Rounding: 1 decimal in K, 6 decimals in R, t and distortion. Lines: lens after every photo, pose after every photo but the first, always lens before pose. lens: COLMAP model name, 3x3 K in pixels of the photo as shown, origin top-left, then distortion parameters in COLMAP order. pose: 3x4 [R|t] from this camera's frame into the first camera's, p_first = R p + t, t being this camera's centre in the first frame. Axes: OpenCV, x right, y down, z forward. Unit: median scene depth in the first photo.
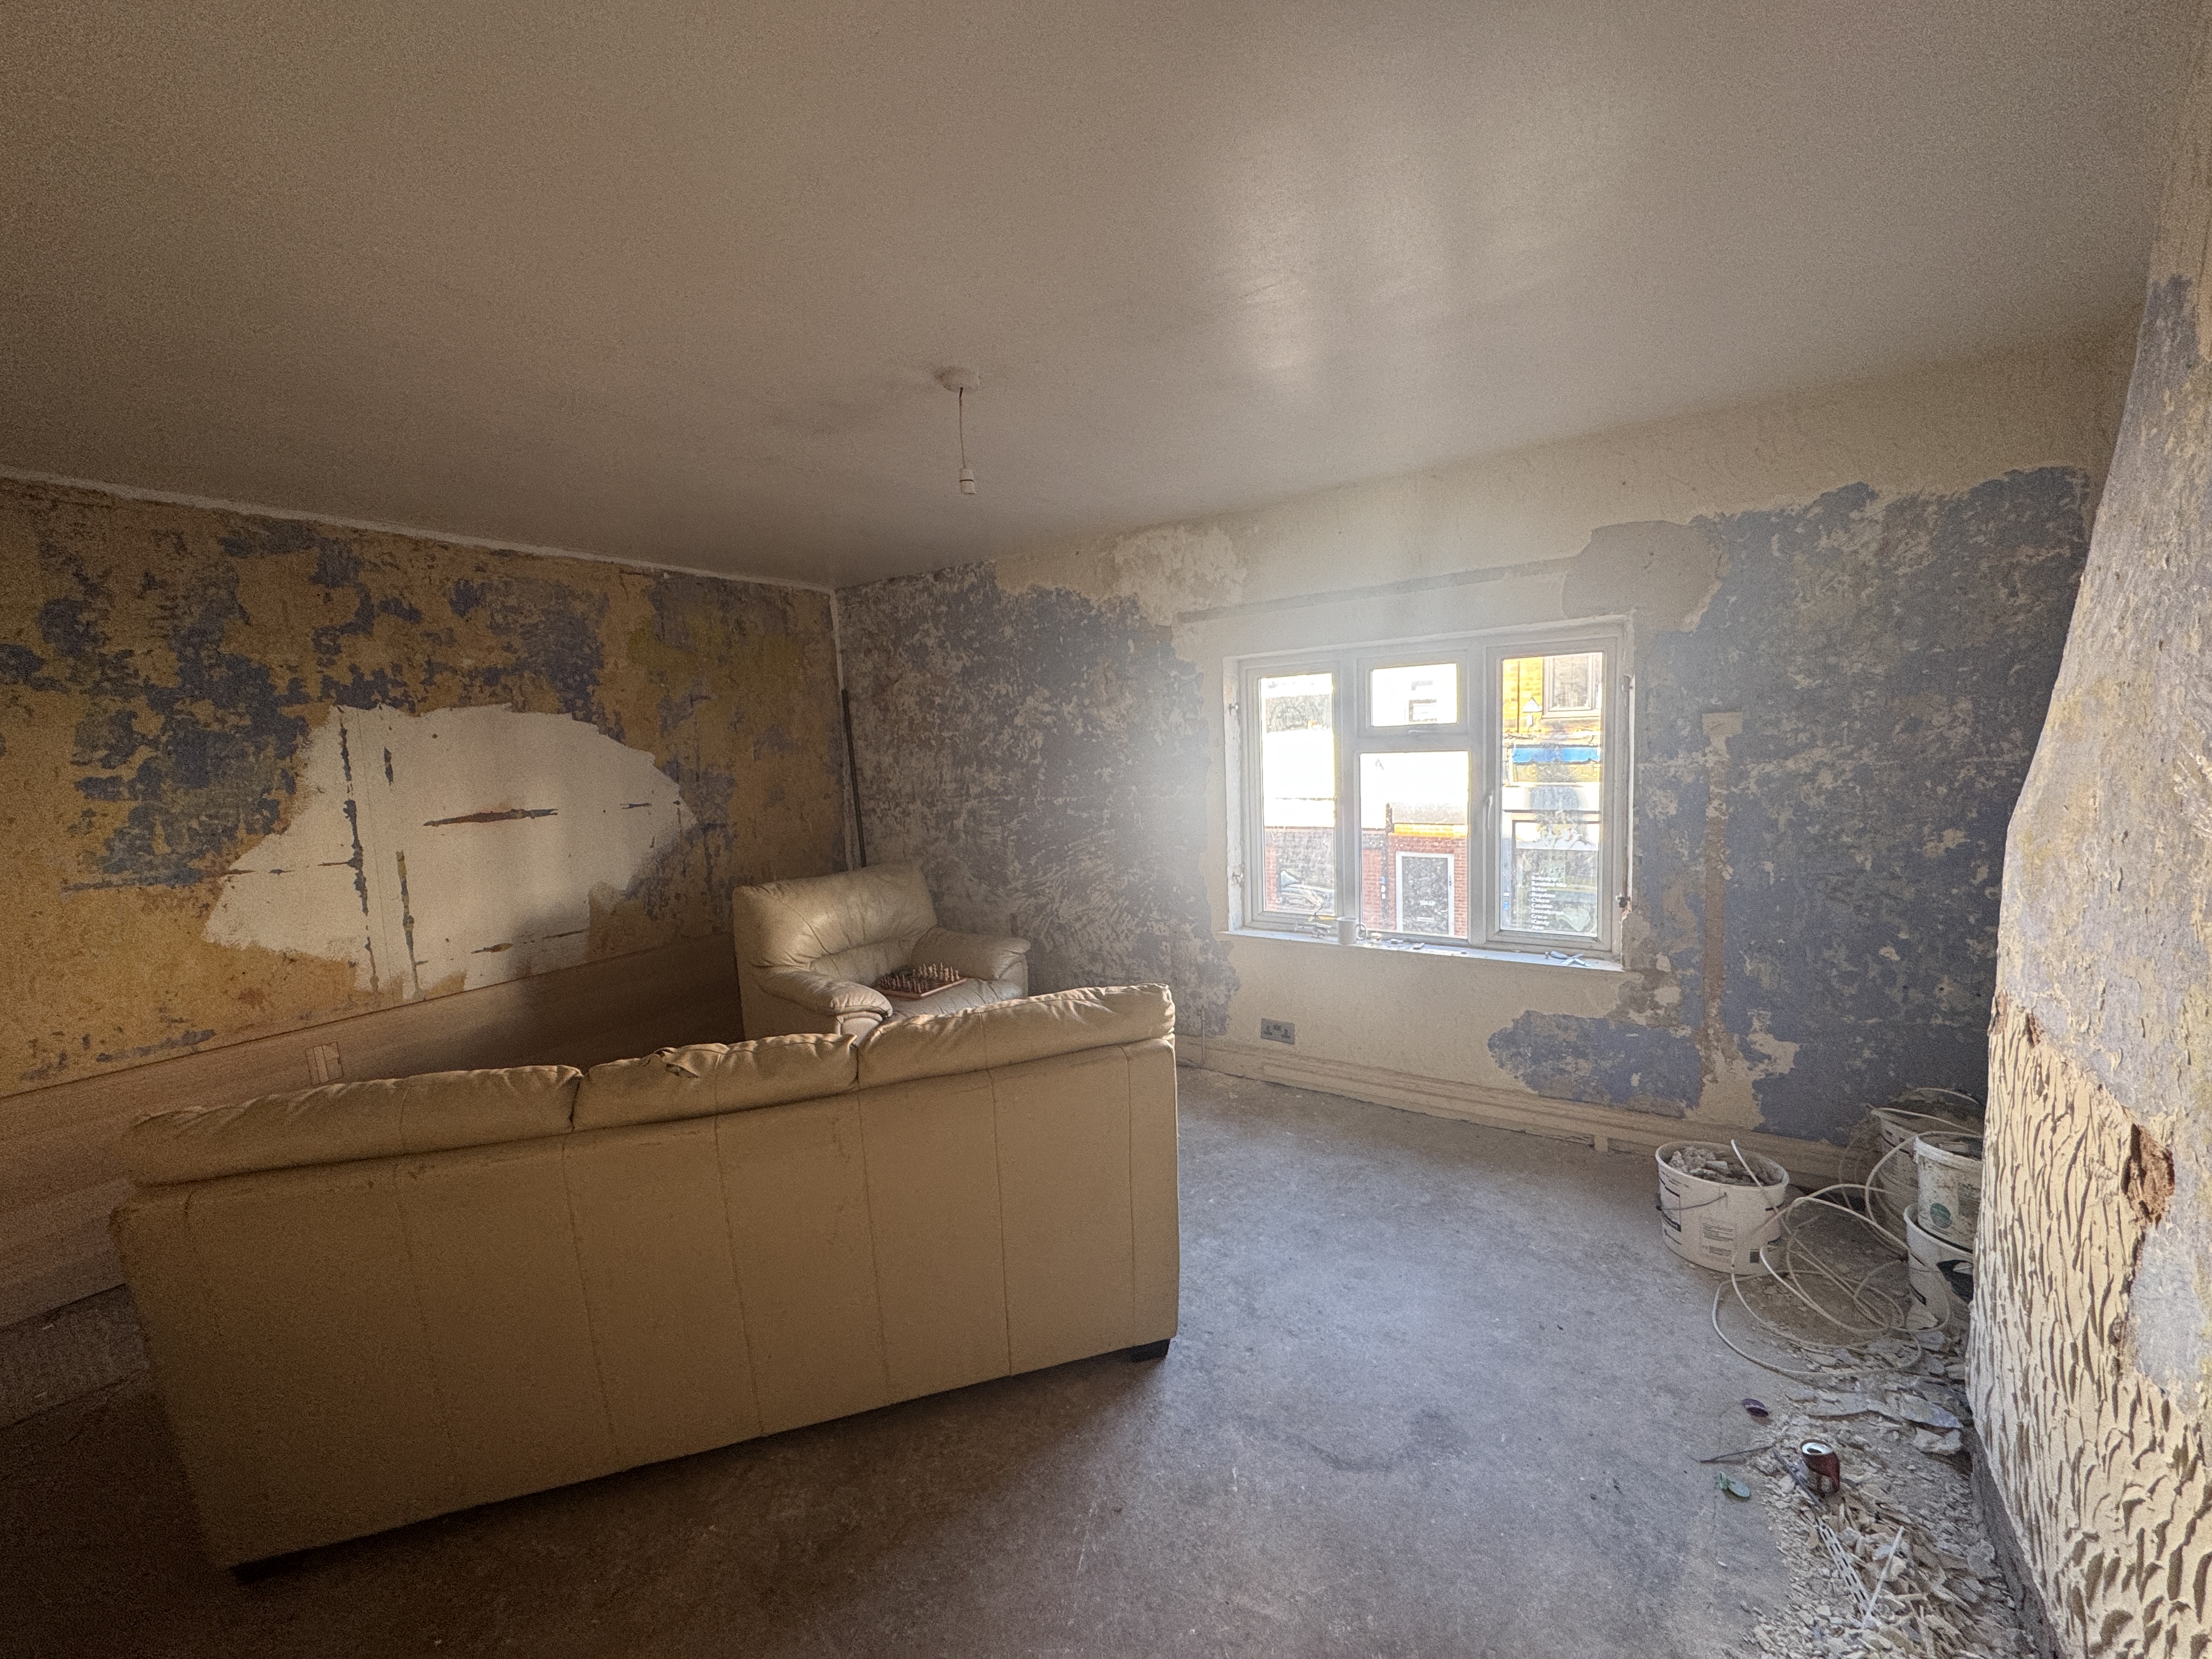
lens RADIAL K [[874.3, 0, 1107.5], [0, 874.3, 823.2], [0, 0, 1]] dist [-0.001518, -0.000113]
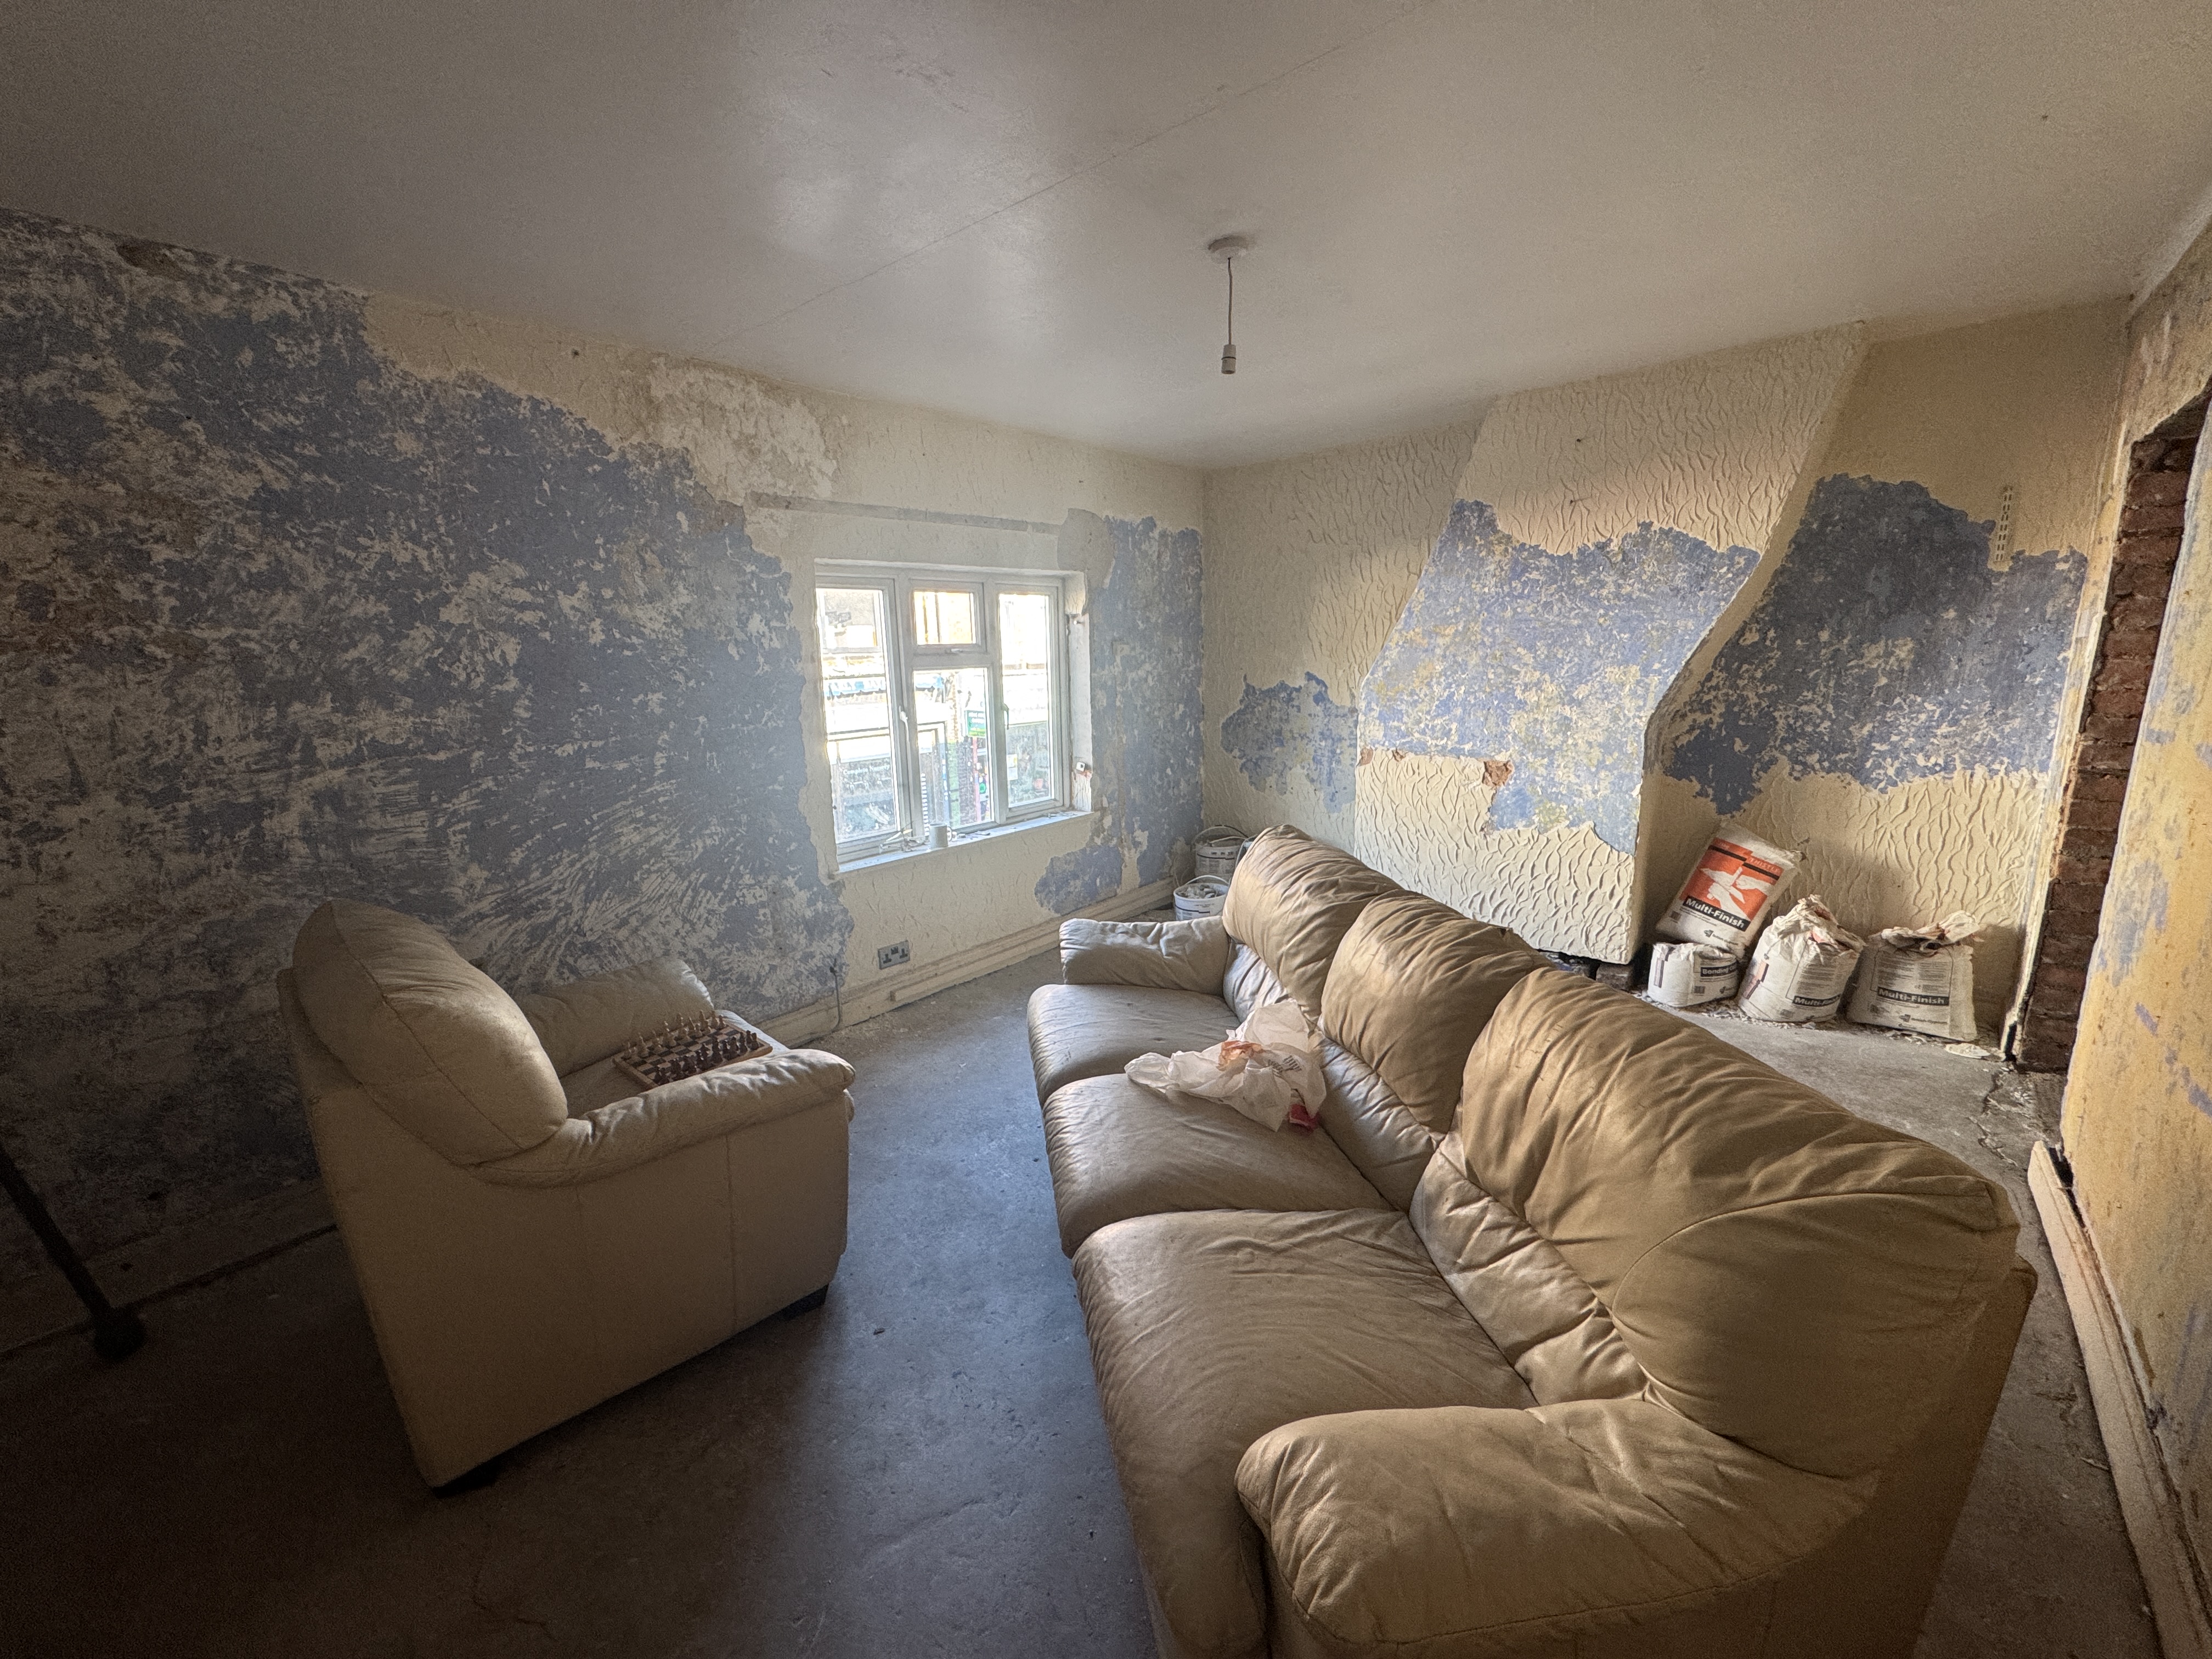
lens RADIAL K [[874.3, 0, 1107.0], [0, 874.3, 834.6], [0, 0, 1]] dist [-0.001518, -0.000113]
pose [[0.125660, -0.162834, 0.978619, -0.651207], [0.124867, 0.981189, 0.147228, -0.009894], [-0.984184, 0.103697, 0.143629, 0.550757]]
